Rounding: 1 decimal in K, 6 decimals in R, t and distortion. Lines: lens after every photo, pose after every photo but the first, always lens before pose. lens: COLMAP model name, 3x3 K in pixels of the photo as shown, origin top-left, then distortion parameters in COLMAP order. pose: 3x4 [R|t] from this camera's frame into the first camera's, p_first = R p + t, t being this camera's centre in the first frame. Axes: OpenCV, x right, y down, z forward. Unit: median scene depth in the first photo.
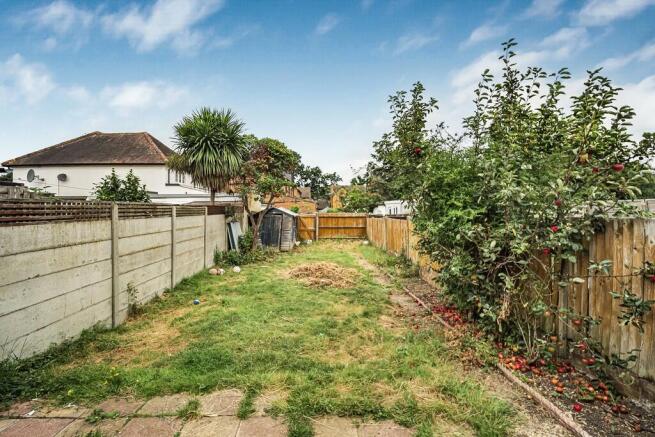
lens RADIAL K [[299.4, 0, 322.5], [0, 299.4, 215.6], [0, 0, 1]] dist [-0.017565, -0.000363]
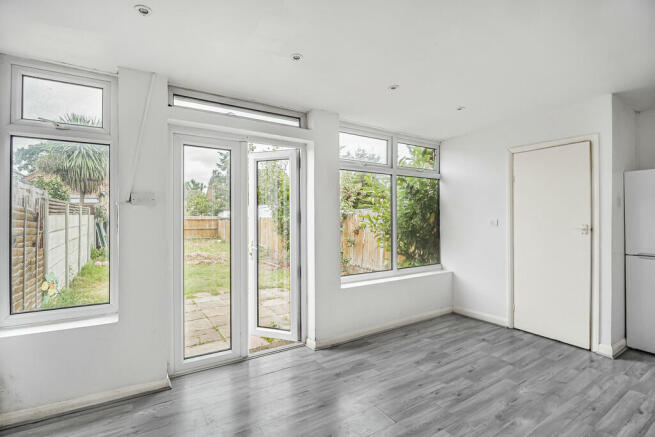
lens RADIAL K [[299.4, 0, 322.5], [0, 299.4, 215.6], [0, 0, 1]] dist [-0.017565, -0.000363]
pose [[0.855487, 0.006819, 0.517780, -0.113789], [0.003920, 0.999799, -0.019644, 0.014265], [-0.517810, 0.018835, 0.855288, -0.216288]]
